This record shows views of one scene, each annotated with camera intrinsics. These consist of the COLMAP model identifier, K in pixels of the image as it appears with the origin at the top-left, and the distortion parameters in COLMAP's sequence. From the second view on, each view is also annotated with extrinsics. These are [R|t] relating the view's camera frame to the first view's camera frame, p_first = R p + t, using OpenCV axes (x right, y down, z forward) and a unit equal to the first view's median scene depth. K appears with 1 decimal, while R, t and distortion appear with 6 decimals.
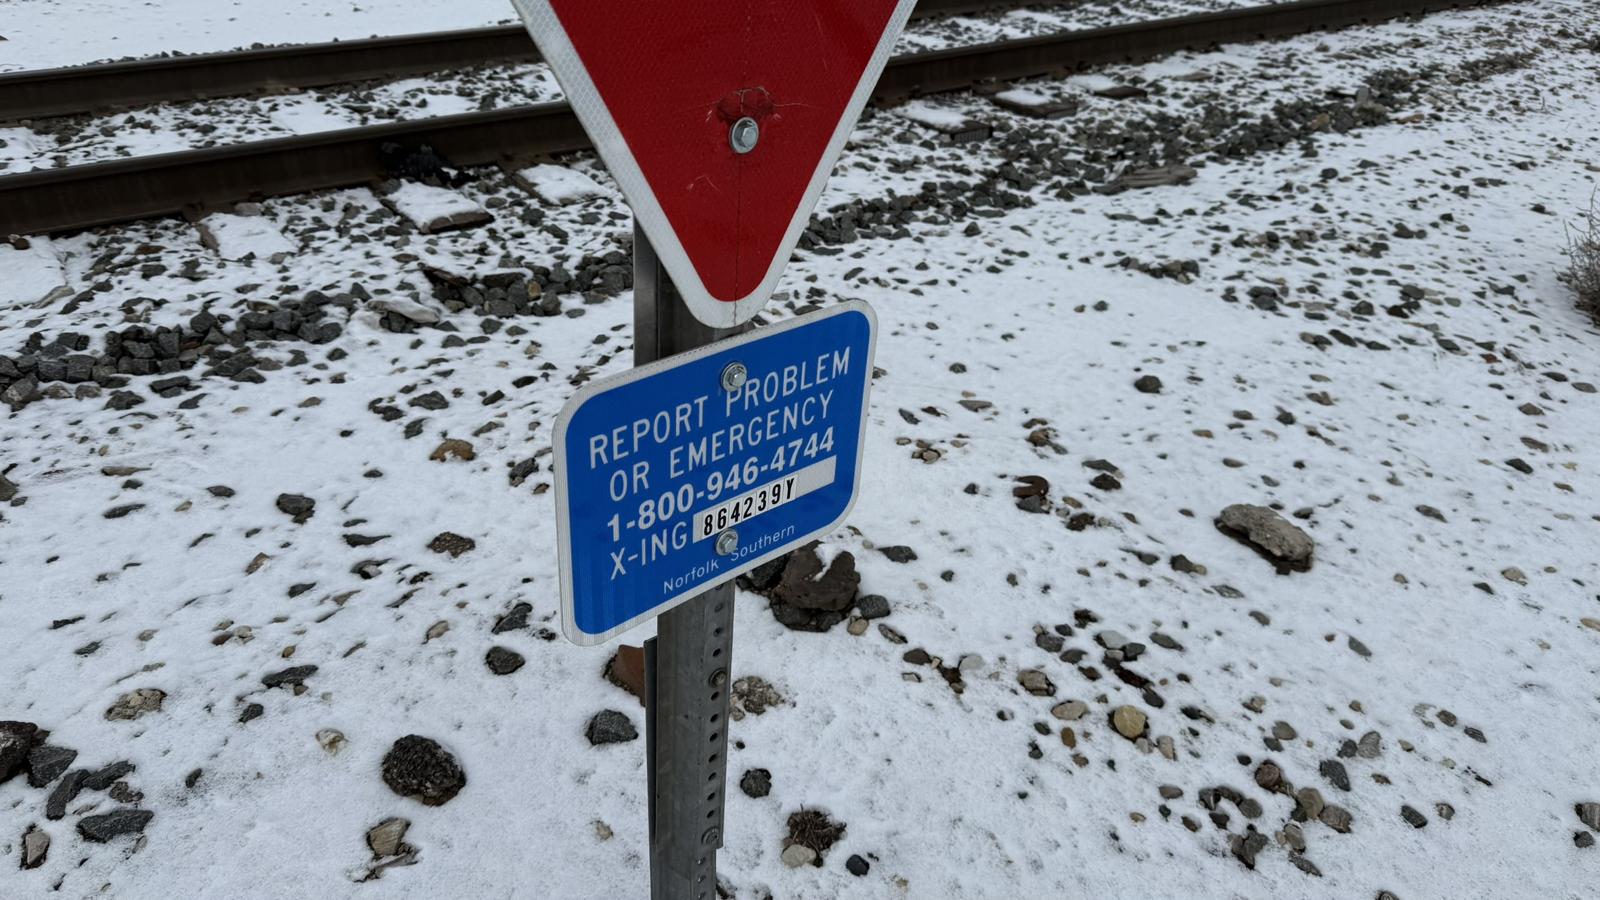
lens RADIAL K [[1112.5, 0, 770.7], [0, 1112.5, 456.7], [0, 0, 1]] dist [0.072319, -0.100322]
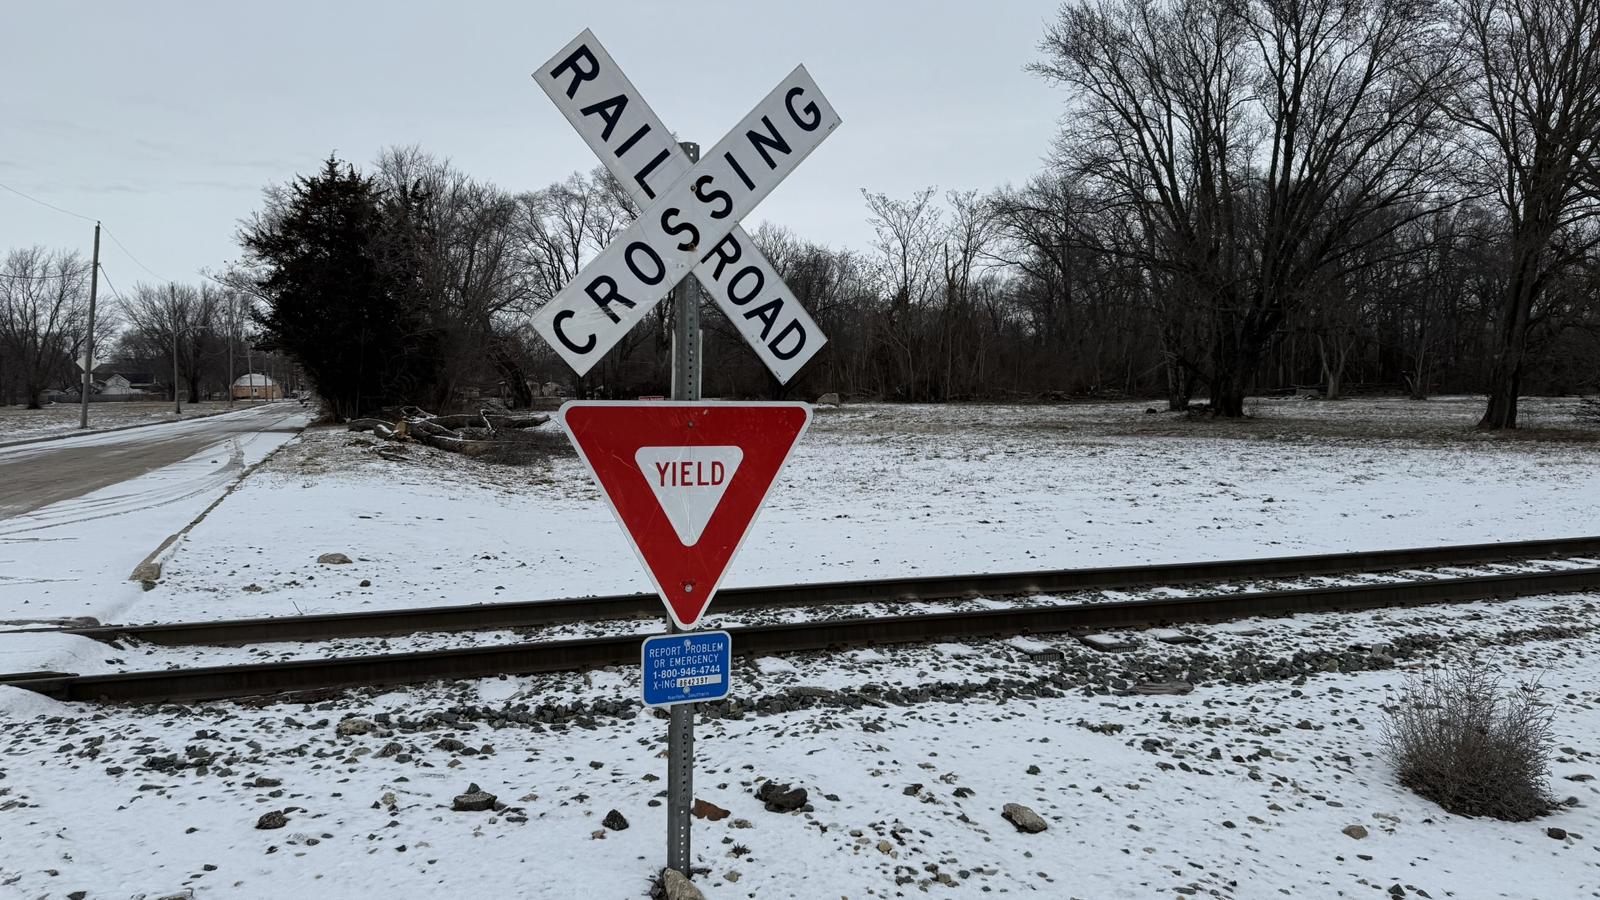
lens RADIAL K [[1114.5, 0, 730.8], [0, 1114.5, 446.4], [0, 0, 1]] dist [0.142236, -0.293765]
pose [[0.940638, -0.018713, -0.338896, 0.428660], [-0.146735, 0.877928, -0.455754, 0.322597], [0.306054, 0.478428, 0.823066, -0.768941]]
